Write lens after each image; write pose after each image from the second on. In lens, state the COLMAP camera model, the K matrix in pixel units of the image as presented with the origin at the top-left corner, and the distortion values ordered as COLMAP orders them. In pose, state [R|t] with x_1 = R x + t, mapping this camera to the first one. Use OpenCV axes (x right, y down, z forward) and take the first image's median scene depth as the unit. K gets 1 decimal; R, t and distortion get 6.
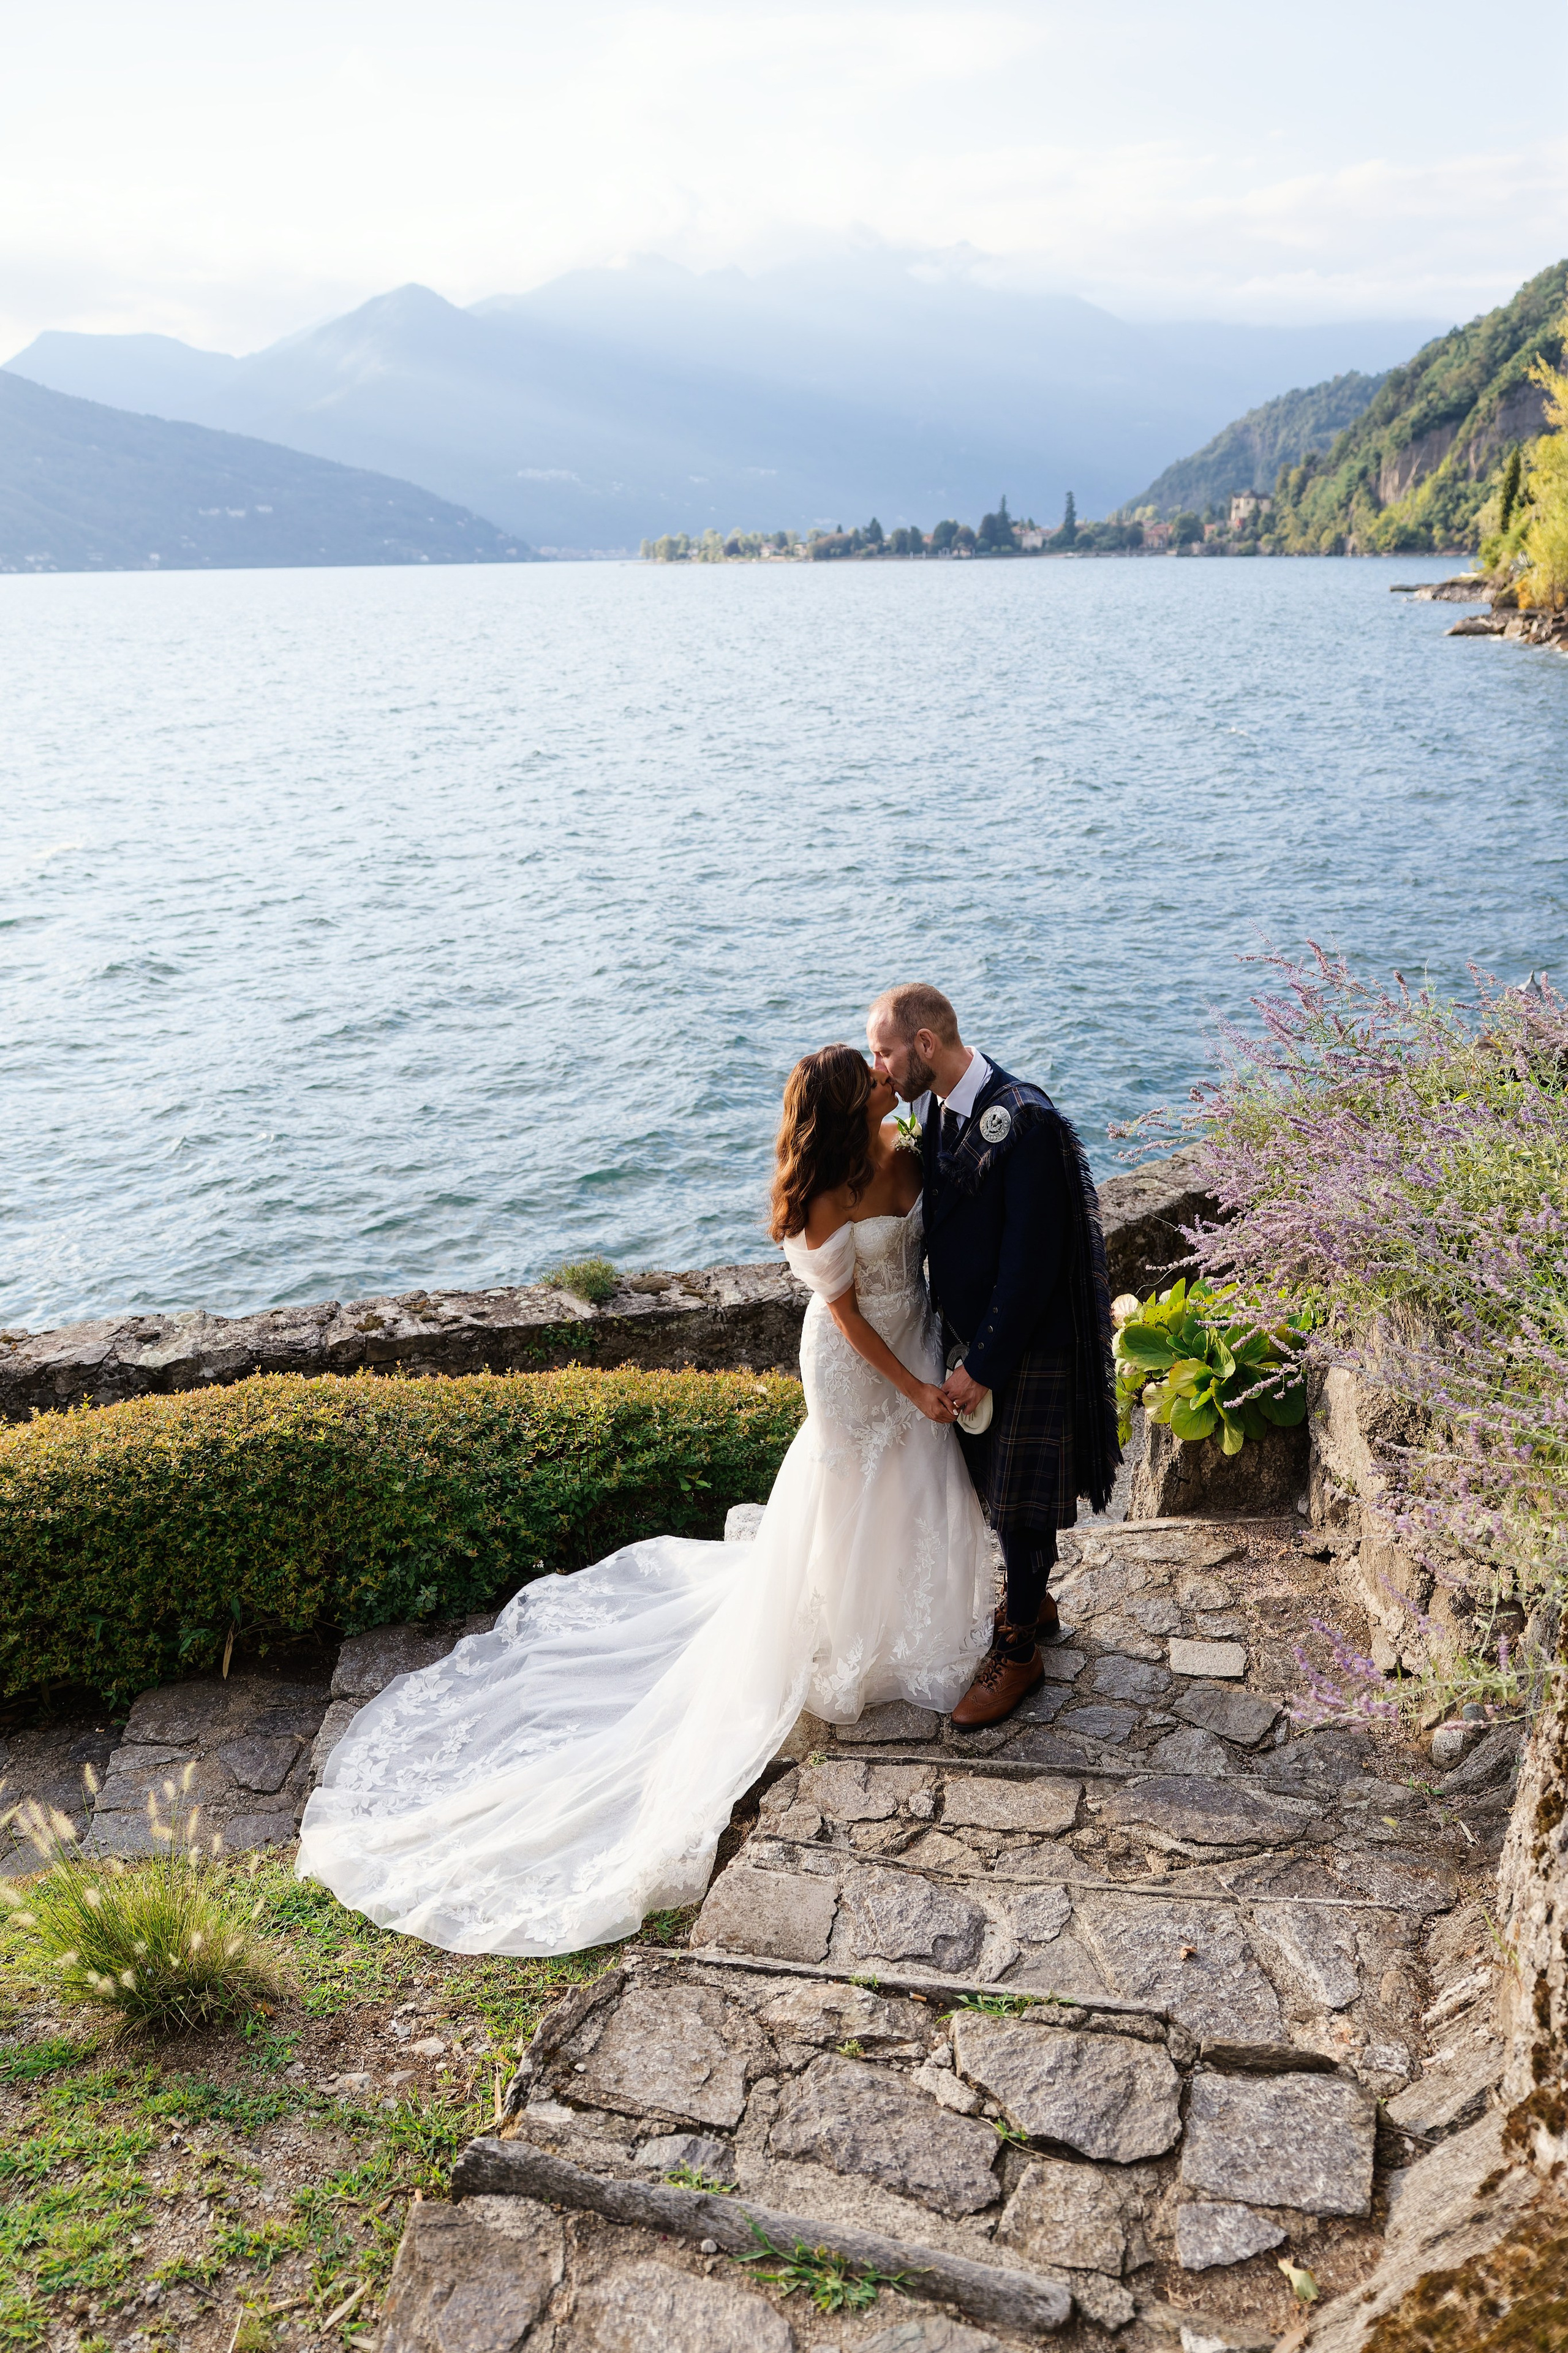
lens RADIAL K [[1837.3, 0, 788.8], [0, 1837.3, 1175.9], [0, 0, 1]] dist [0.006467, 0.000424]
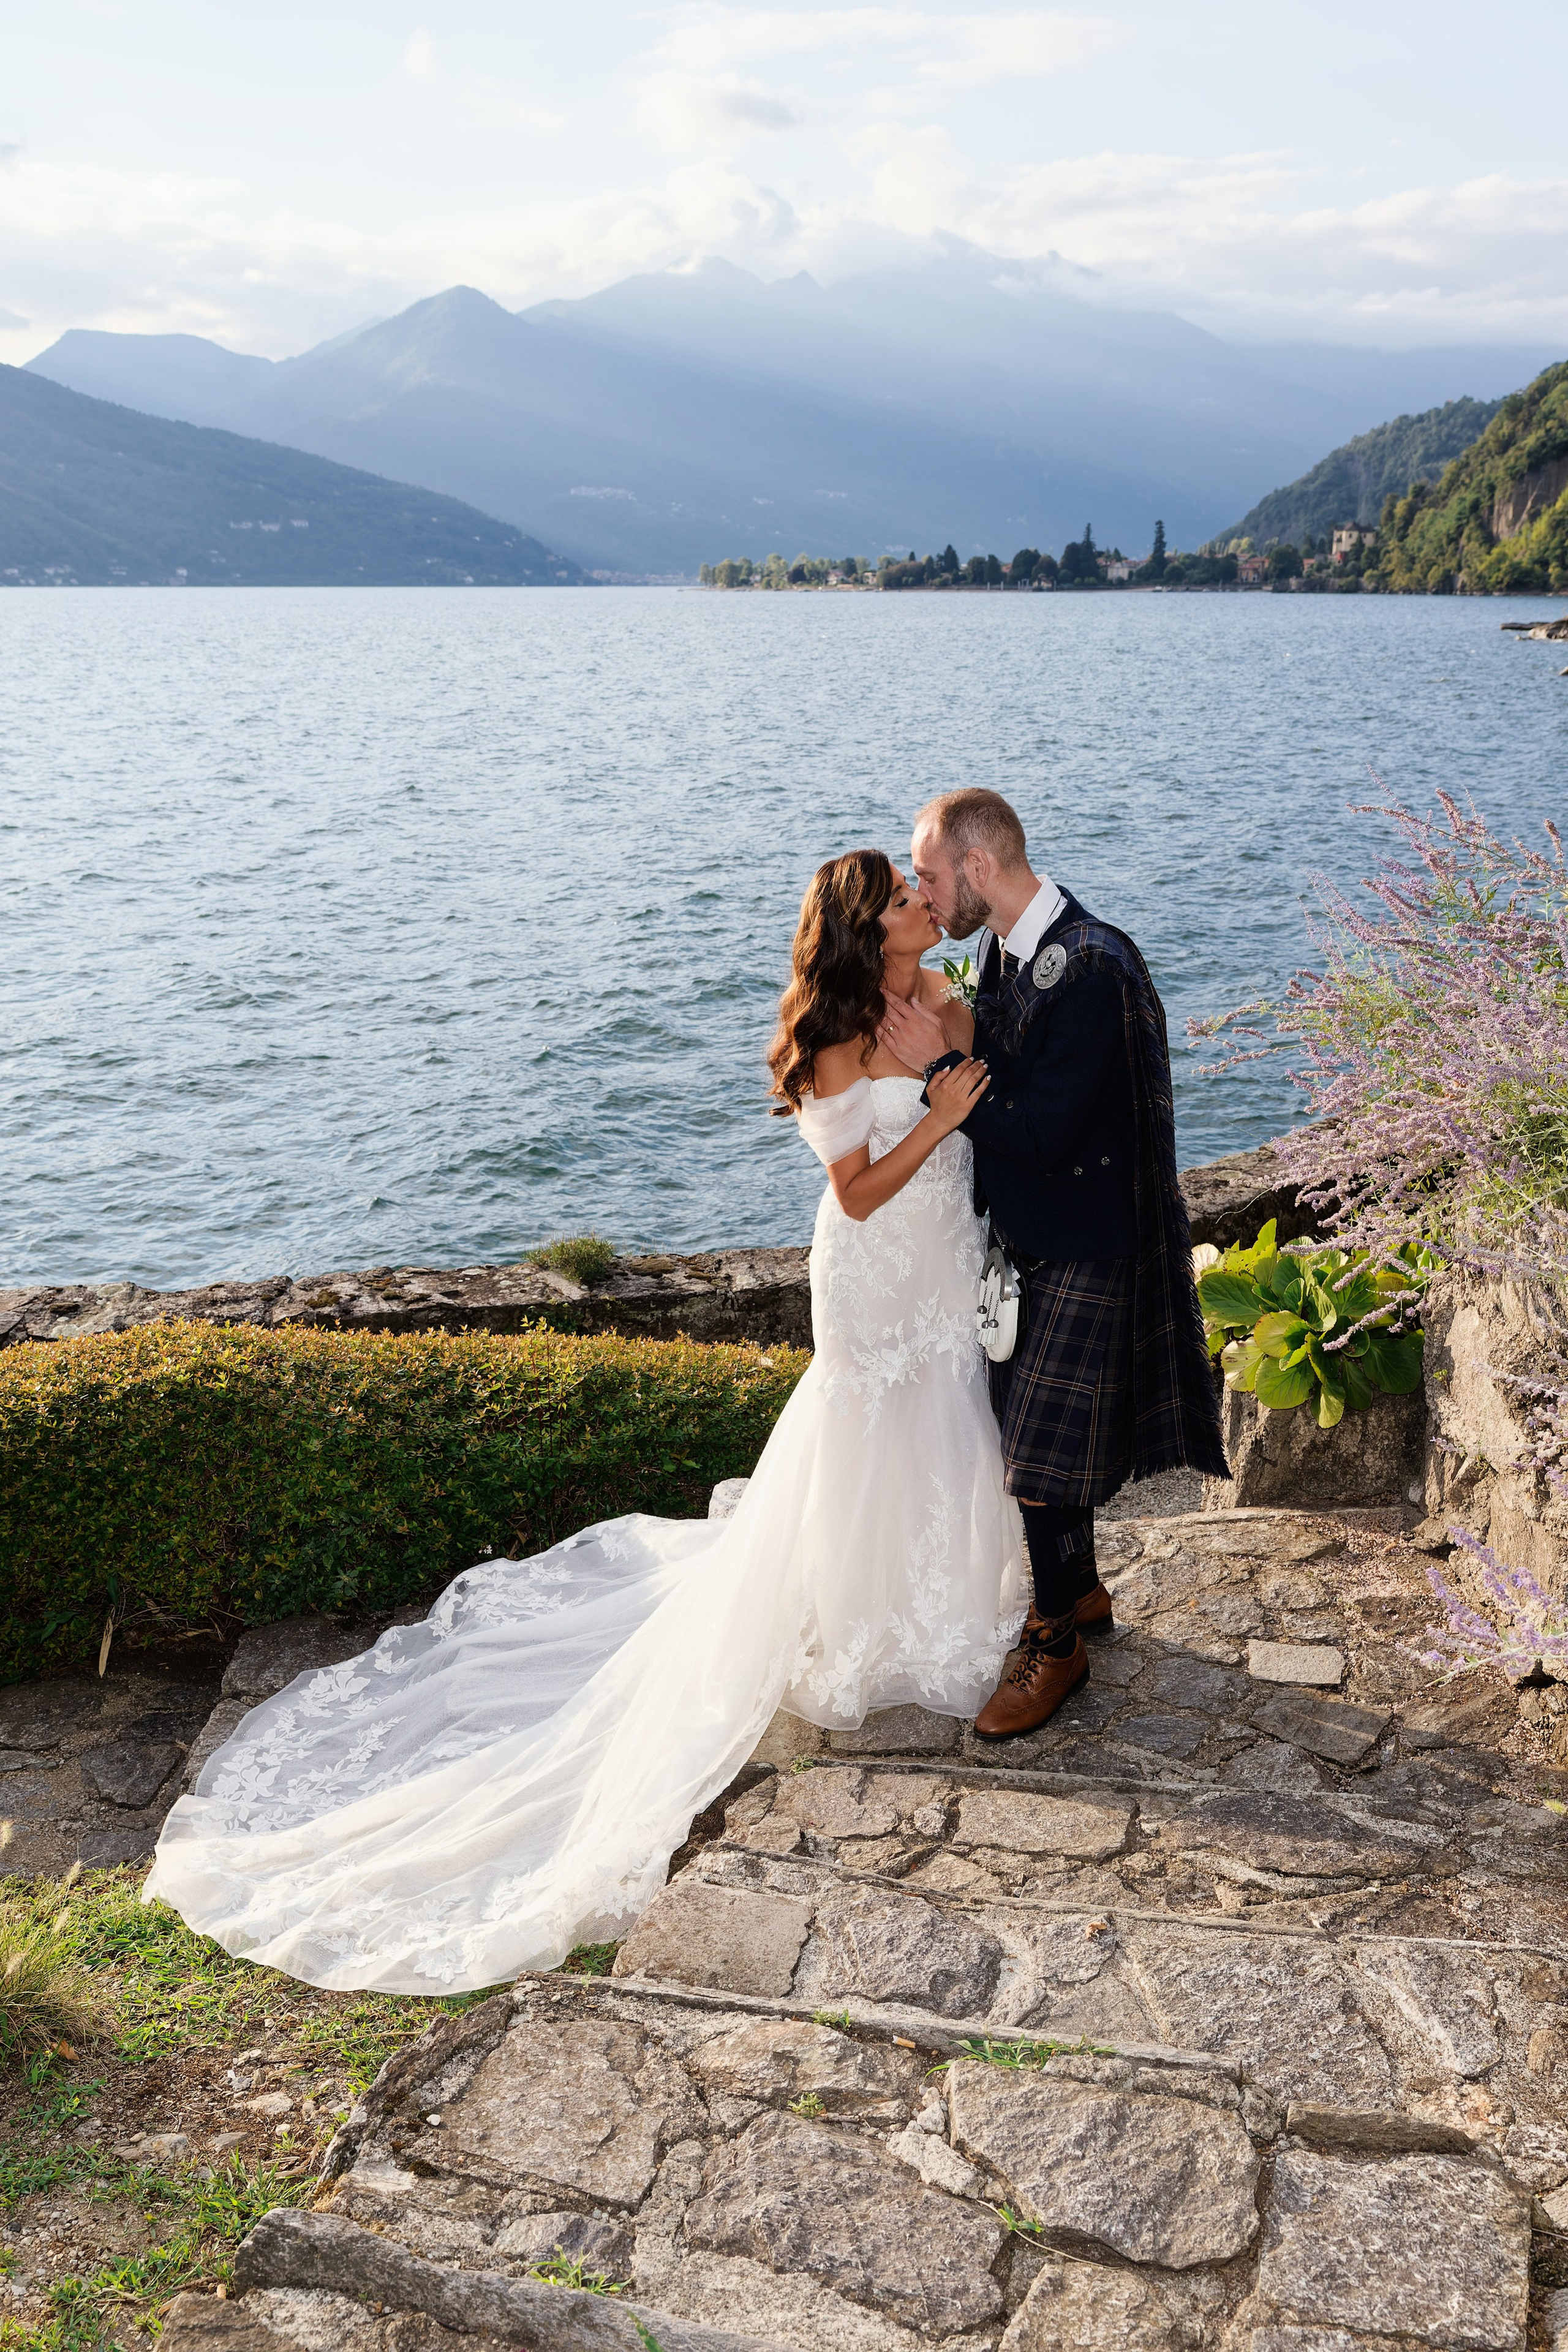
lens RADIAL K [[1967.1, 0, 825.1], [0, 1967.1, 1237.2], [0, 0, 1]] dist [0.019734, -0.012127]
pose [[0.999696, 0.022971, -0.008971, 0.030651], [-0.023002, 0.999730, -0.003278, 0.100982], [0.008893, 0.003483, 0.999954, 0.164203]]
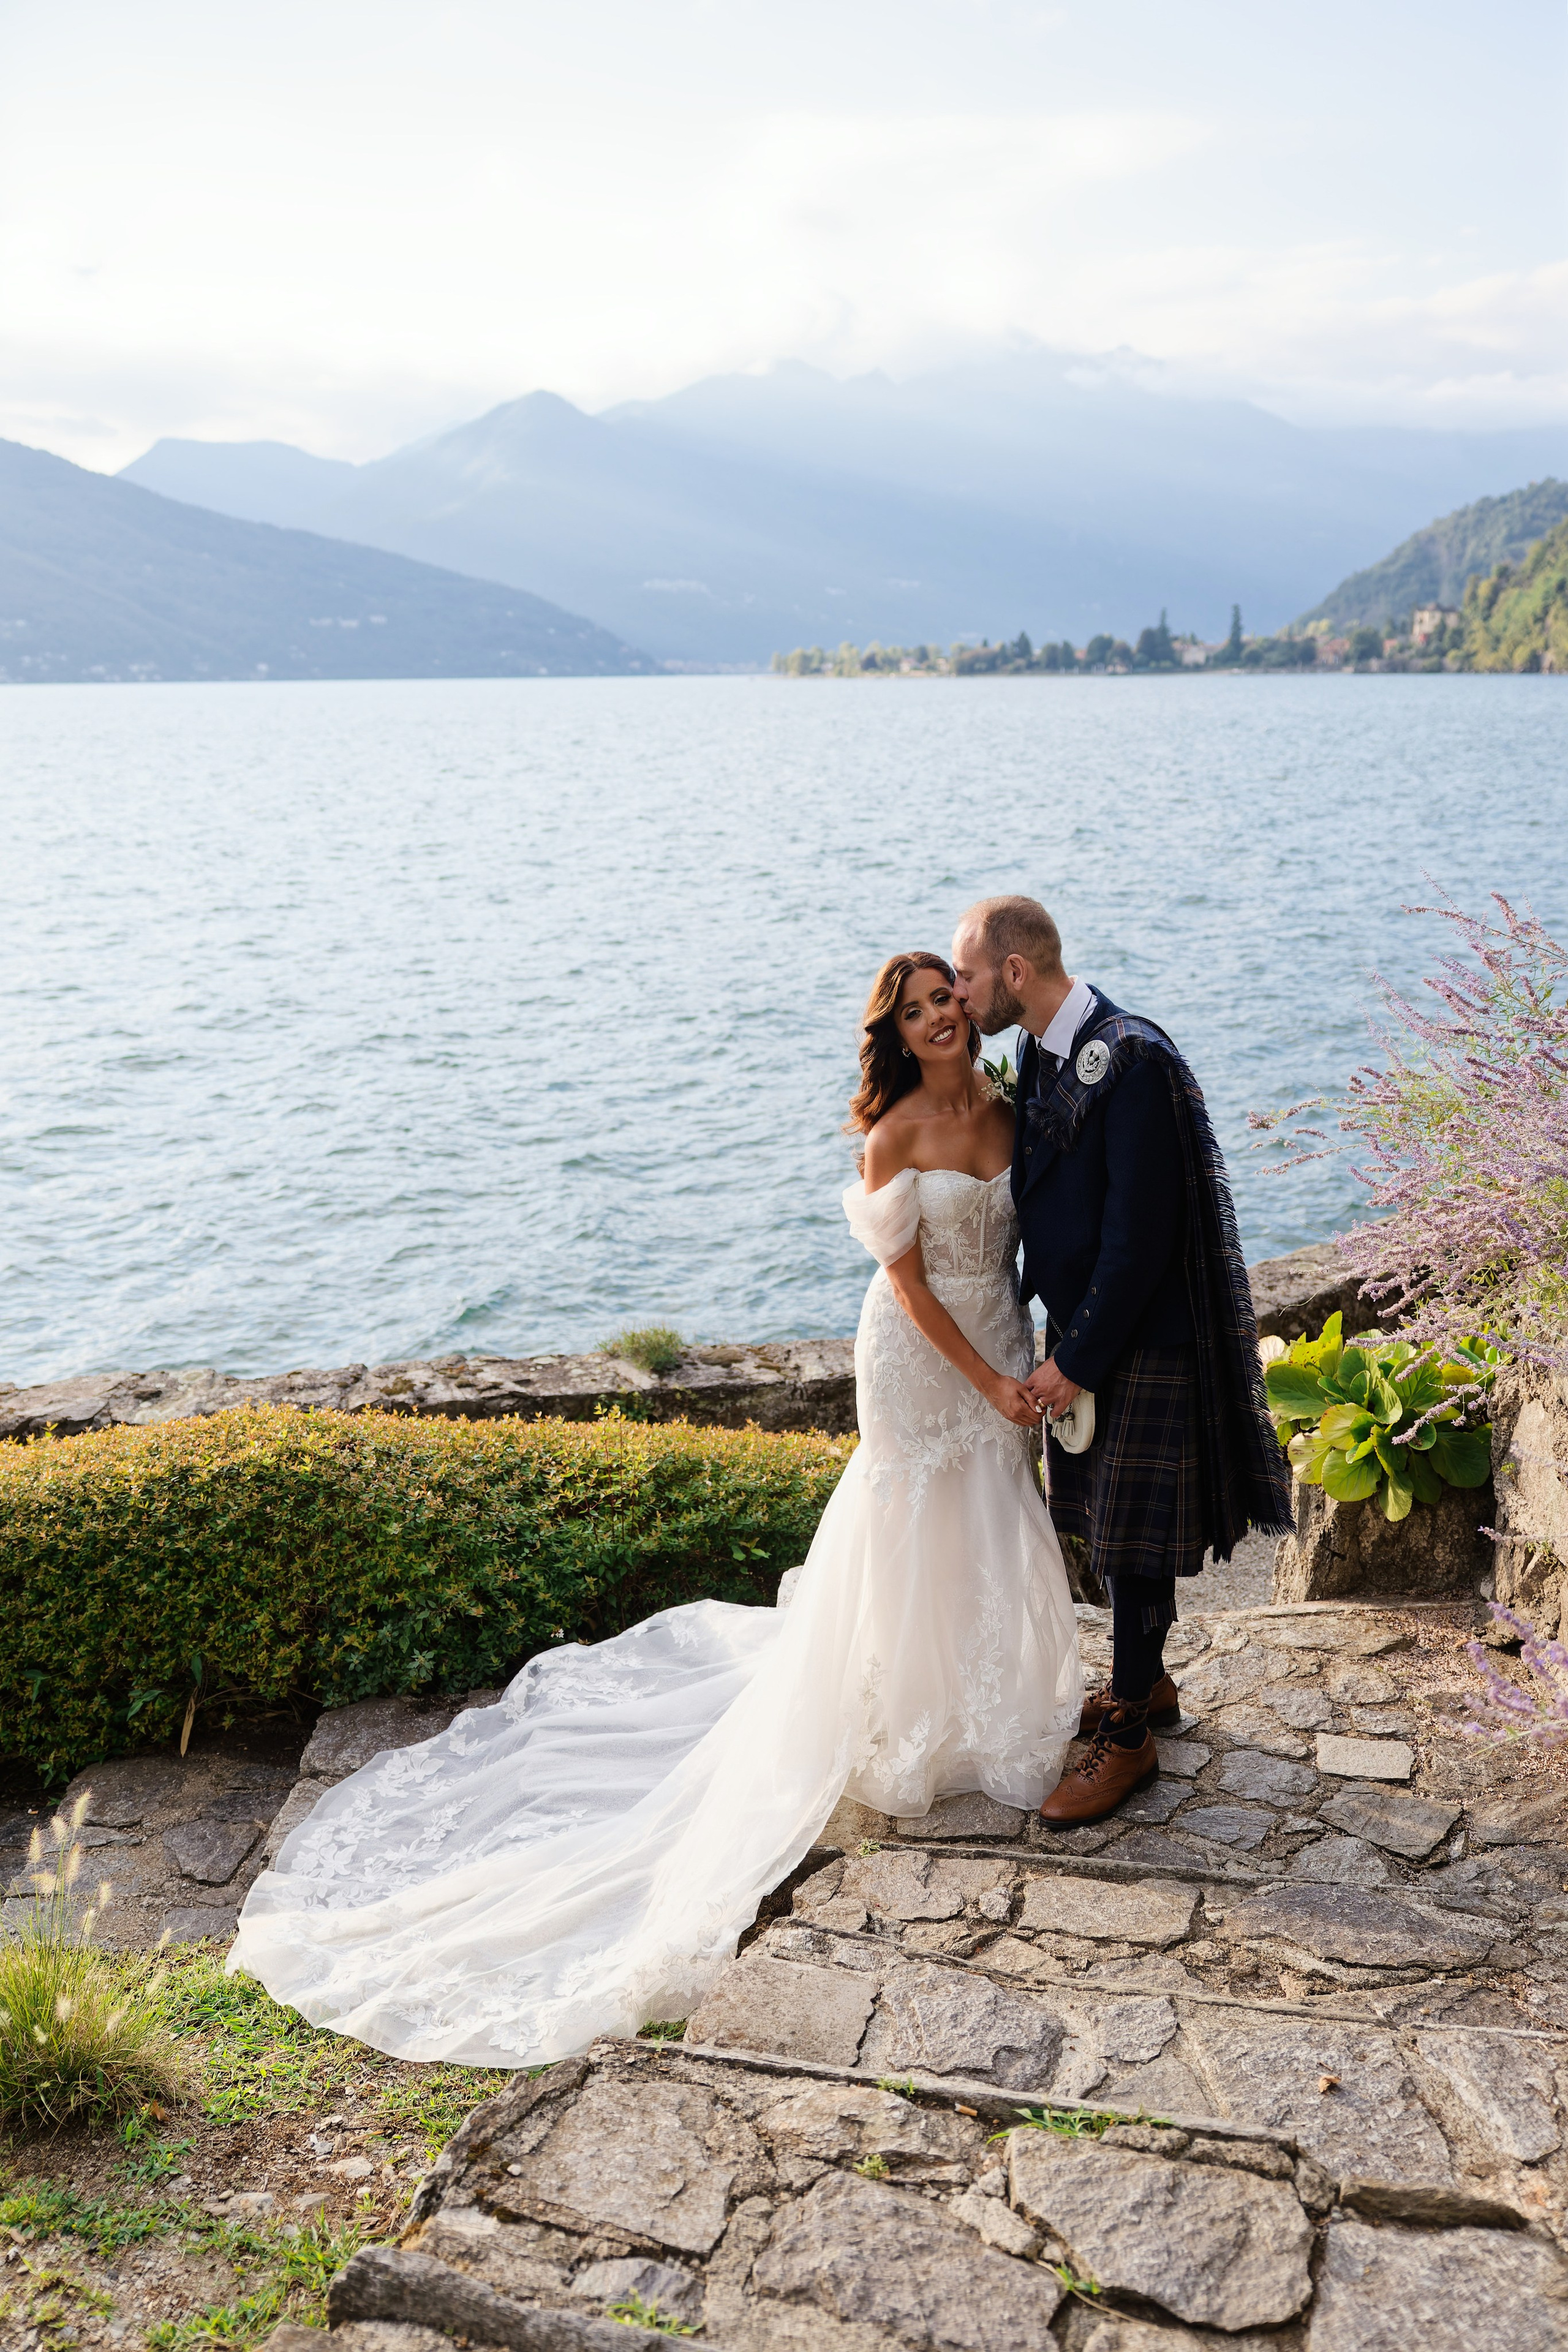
lens RADIAL K [[2015.1, 0, 791.2], [0, 2015.1, 1174.1], [0, 0, 1]] dist [0.029447, -0.028746]
pose [[0.997752, 0.023241, -0.062858, 0.033402], [-0.028148, 0.996529, -0.078342, 0.102296], [0.060819, 0.079935, 0.994943, 0.103815]]
